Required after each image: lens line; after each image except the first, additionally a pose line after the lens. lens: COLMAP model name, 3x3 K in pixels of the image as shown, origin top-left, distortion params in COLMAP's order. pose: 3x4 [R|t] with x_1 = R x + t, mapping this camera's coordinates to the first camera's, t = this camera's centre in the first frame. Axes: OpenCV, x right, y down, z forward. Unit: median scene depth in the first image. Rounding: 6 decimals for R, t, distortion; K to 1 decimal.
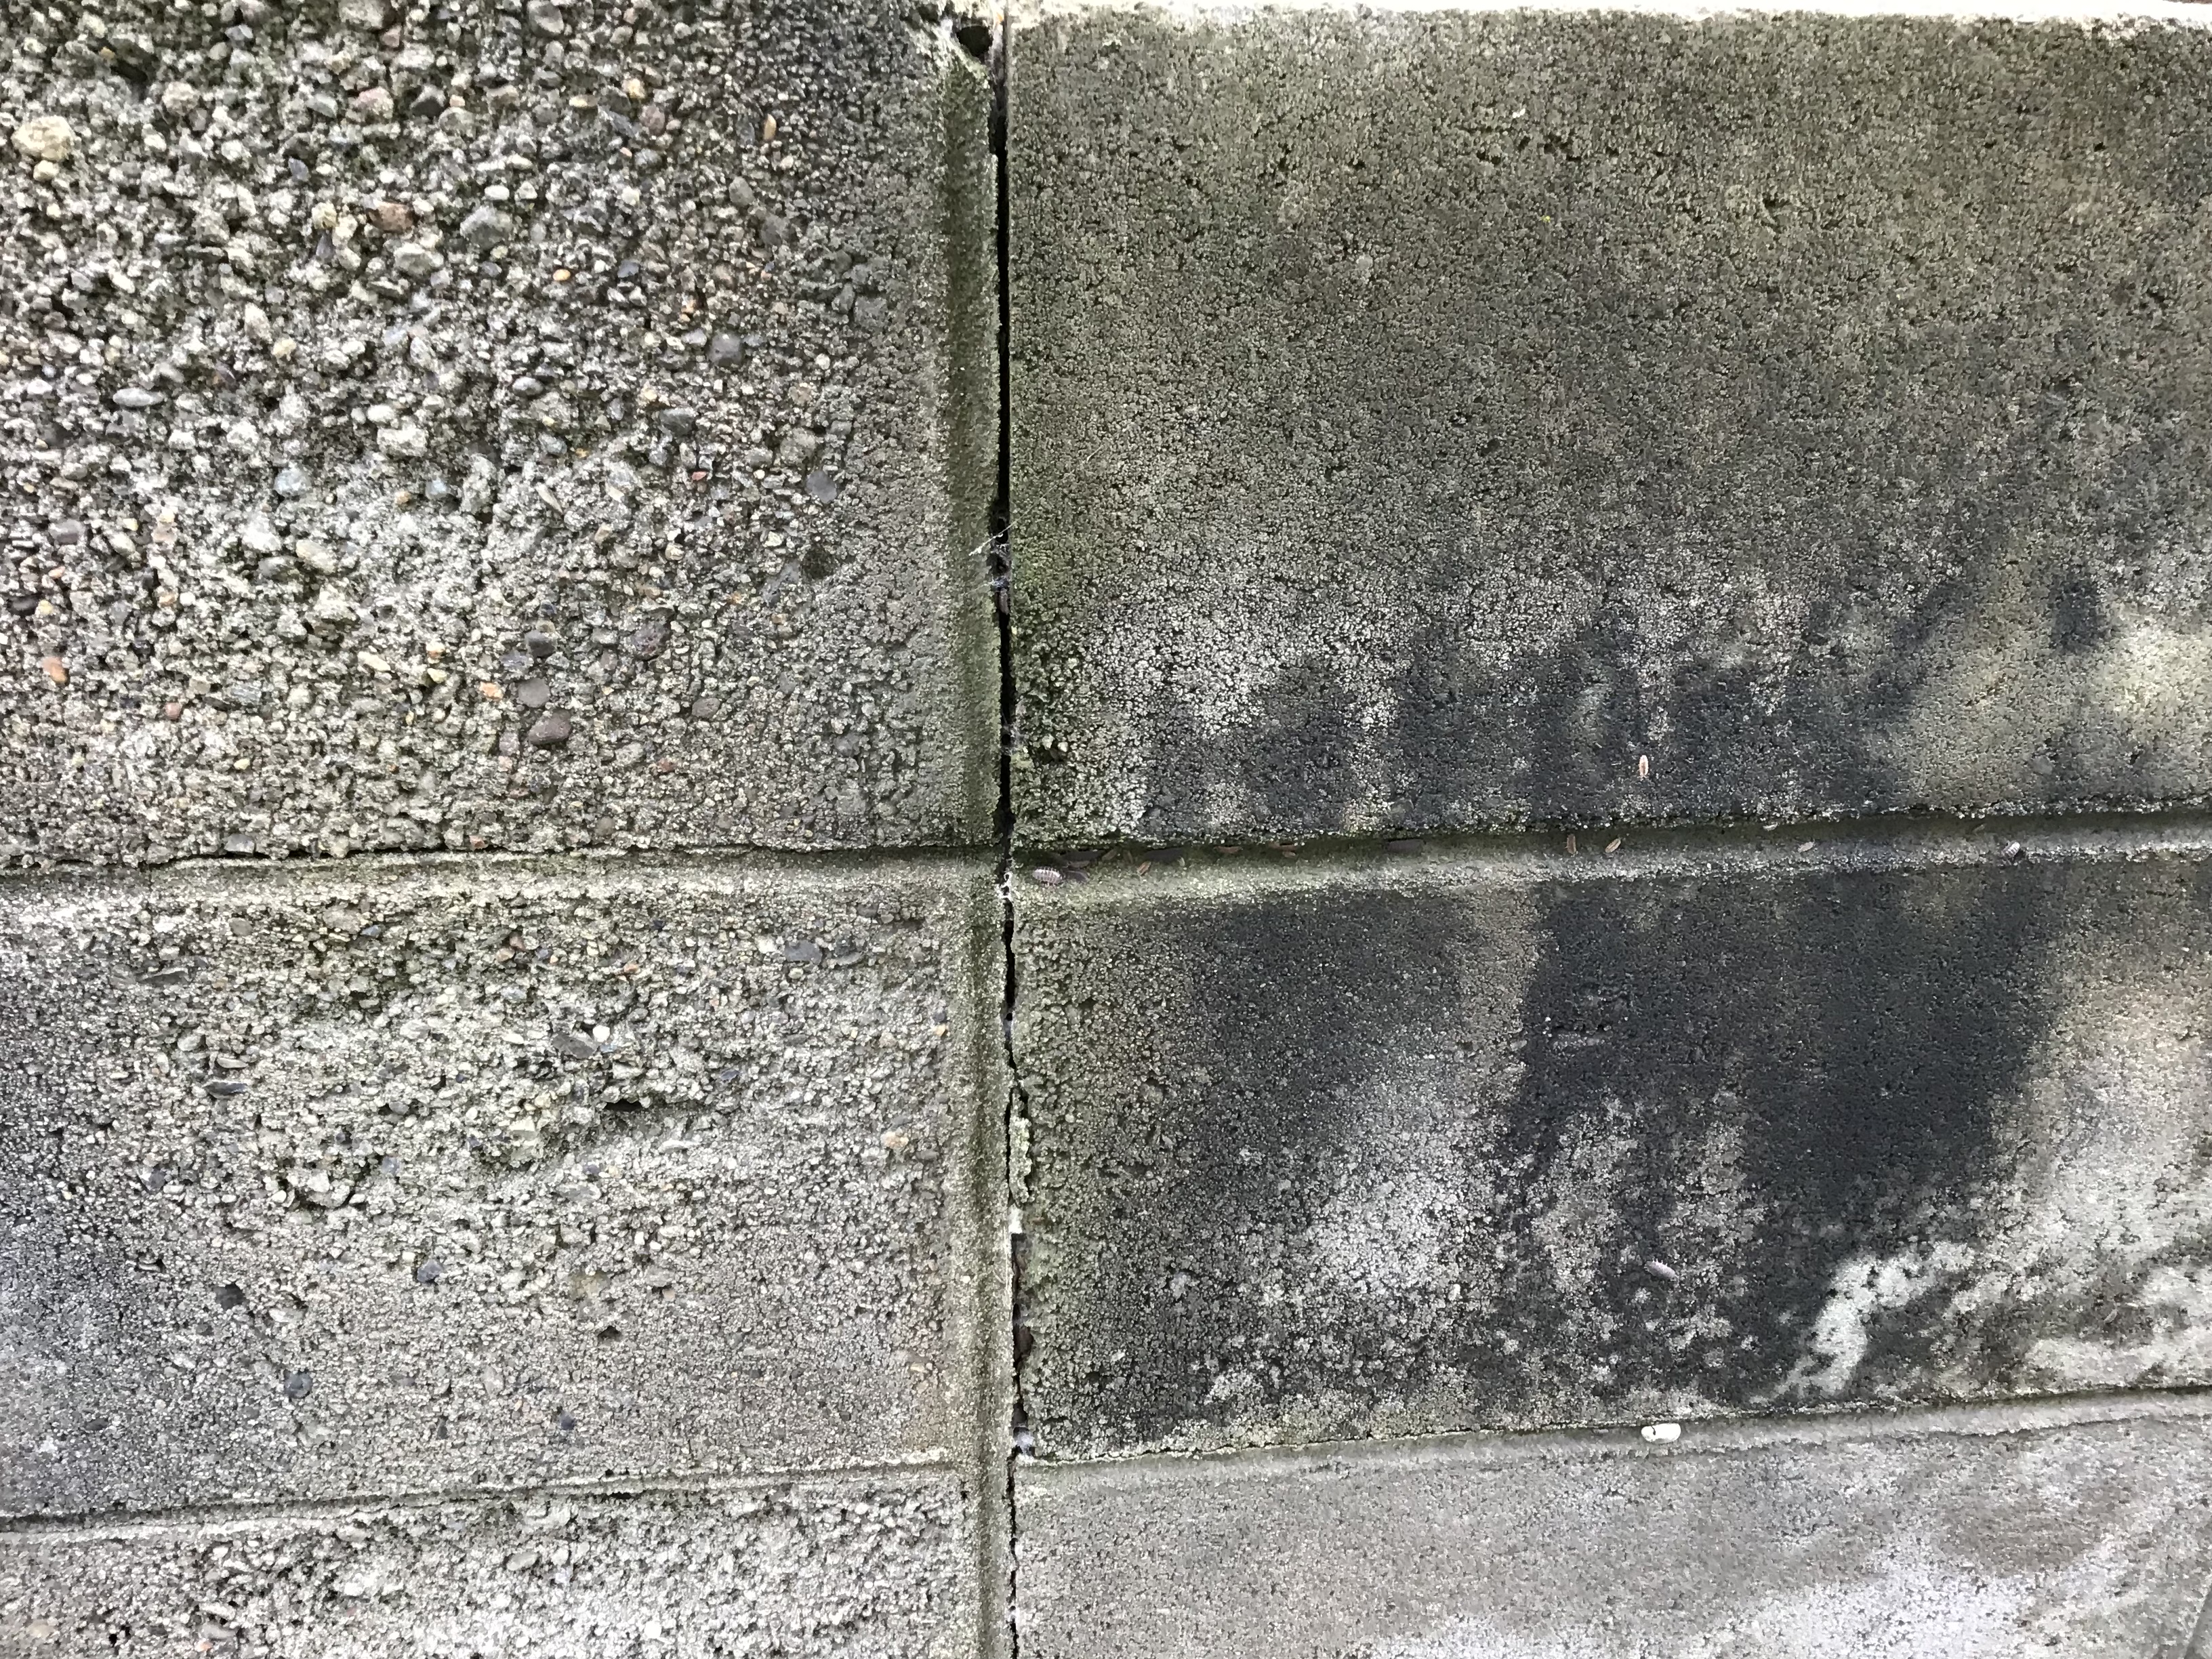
lens RADIAL K [[1973.6, 0, 1101.3], [0, 1973.6, 834.0], [0, 0, 1]] dist [0.068476, -0.127573]
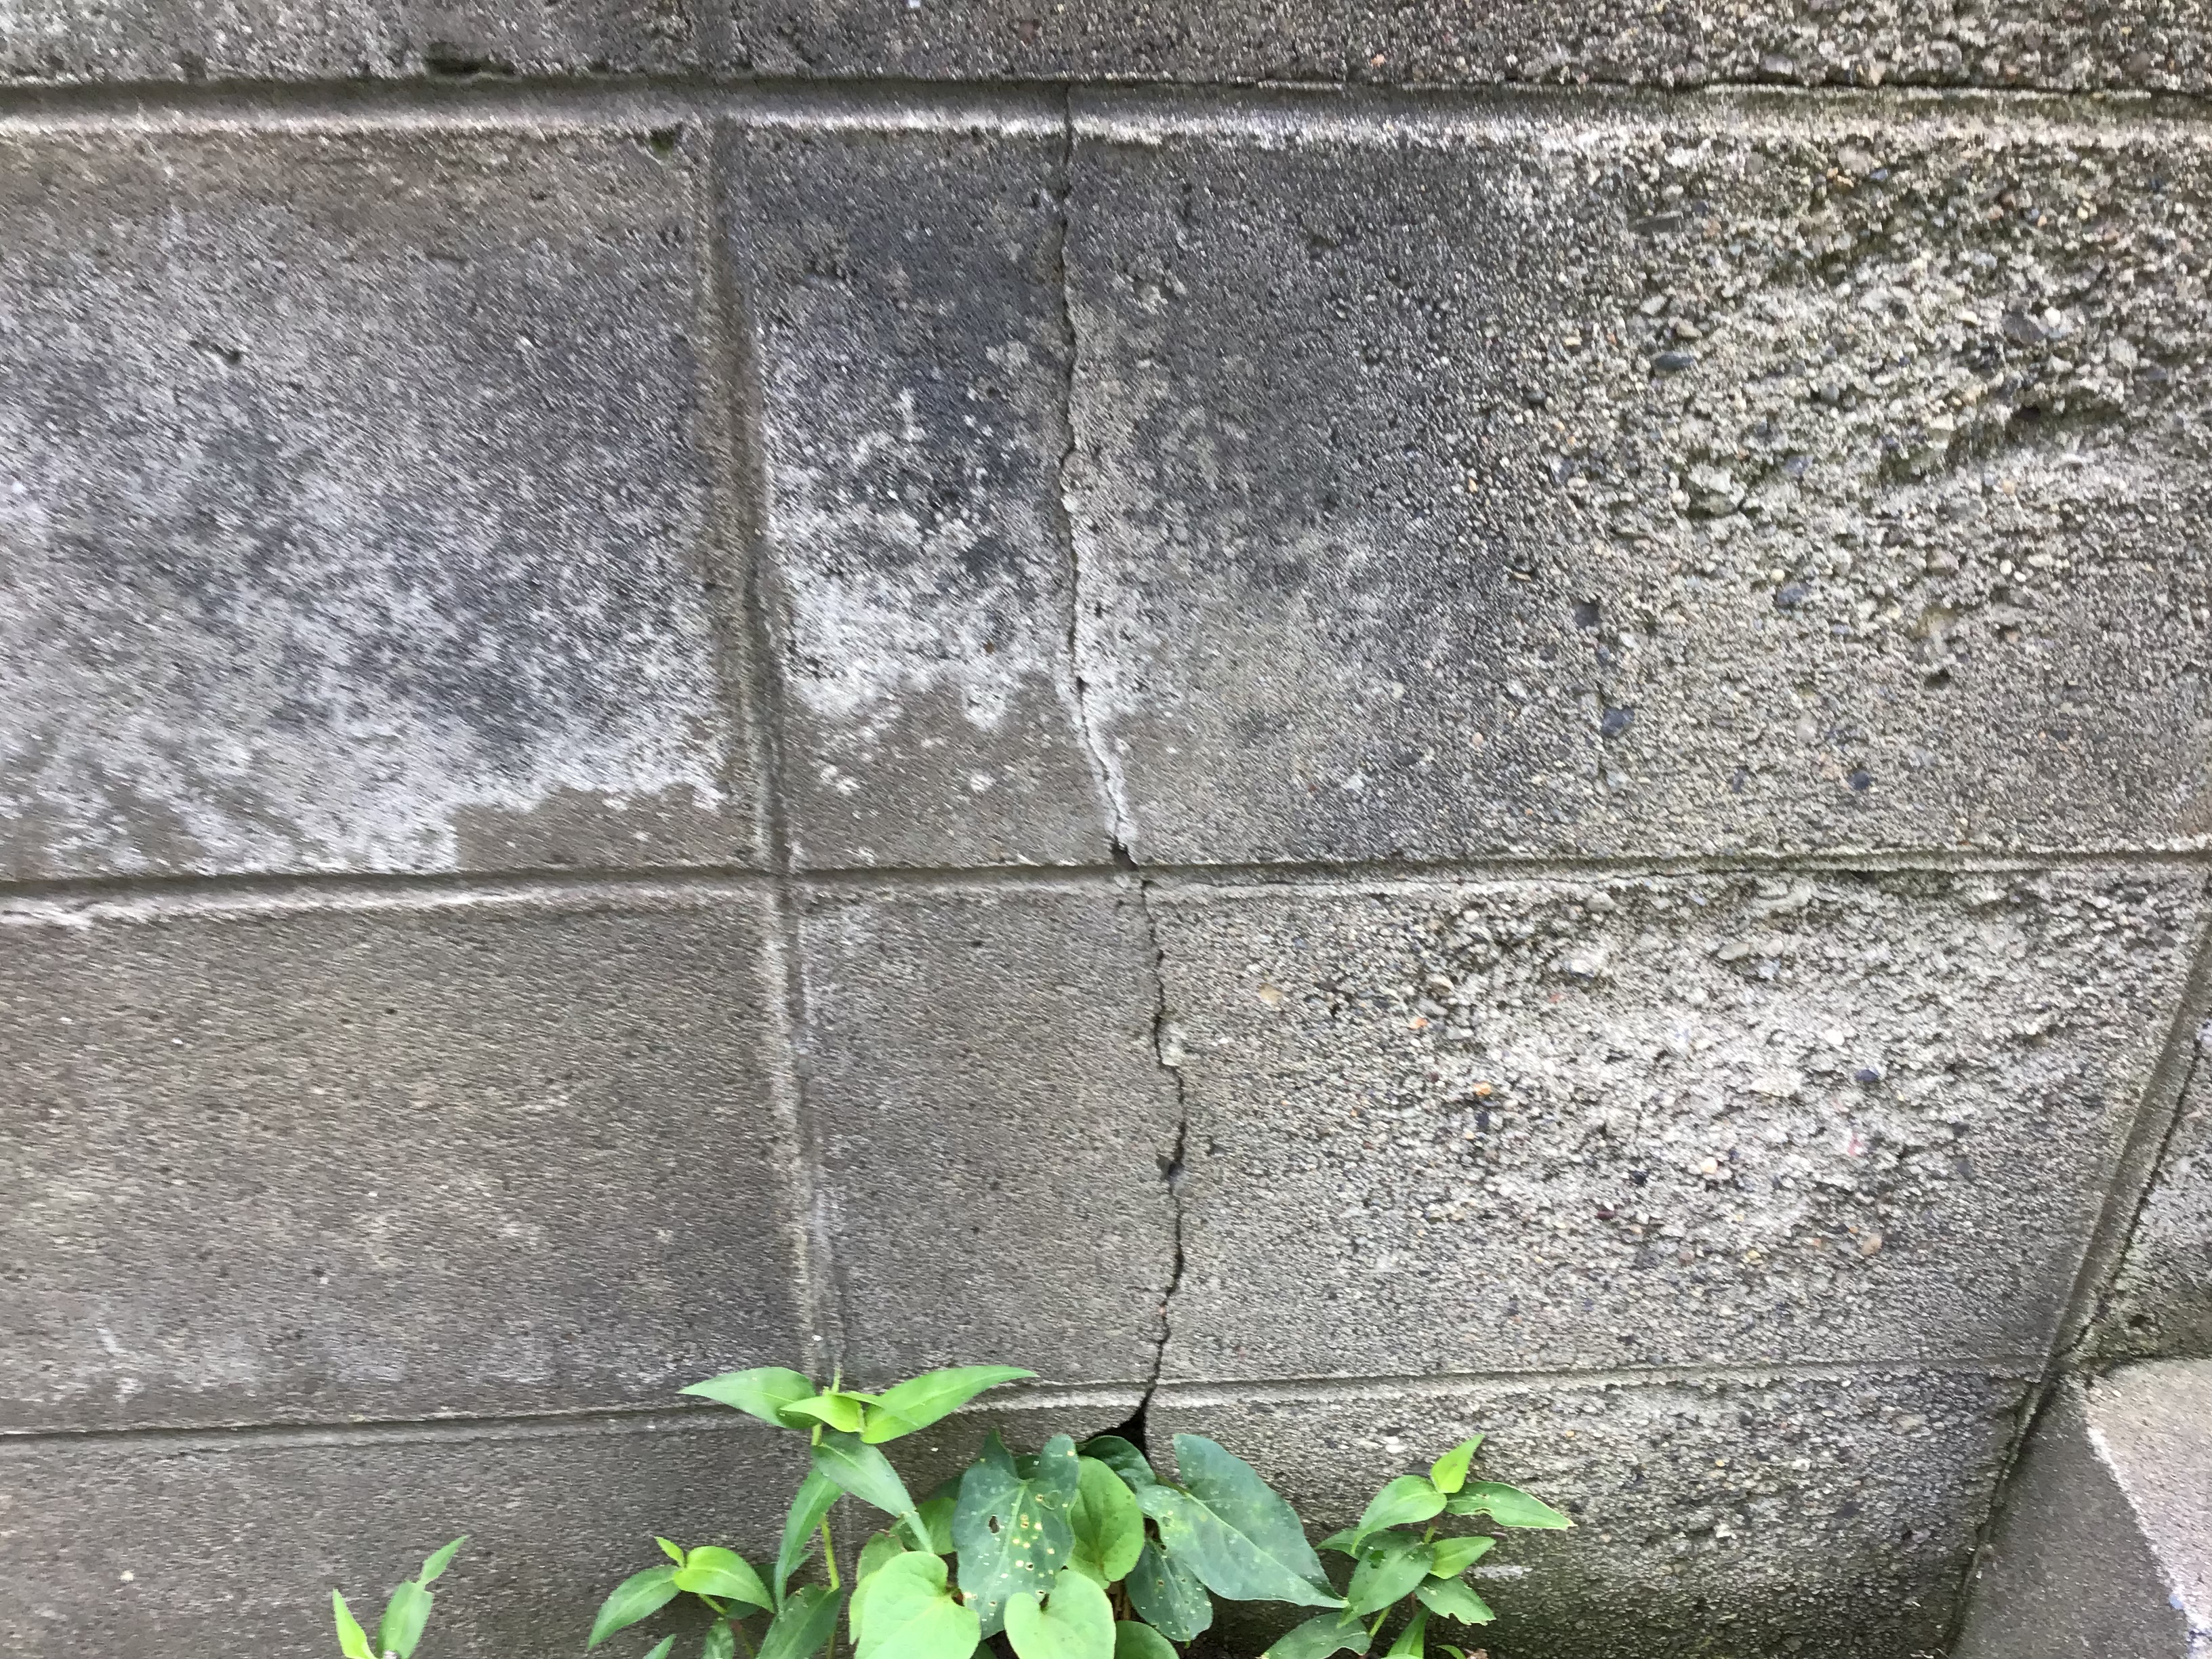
lens RADIAL K [[1973.6, 0, 1102.7], [0, 1973.6, 844.6], [0, 0, 1]] dist [0.068476, -0.127573]
pose [[0.999185, 0.020962, -0.034481, -0.659251], [-0.018526, 0.997409, 0.069514, 0.290600], [0.035849, -0.068819, 0.996985, 0.020505]]
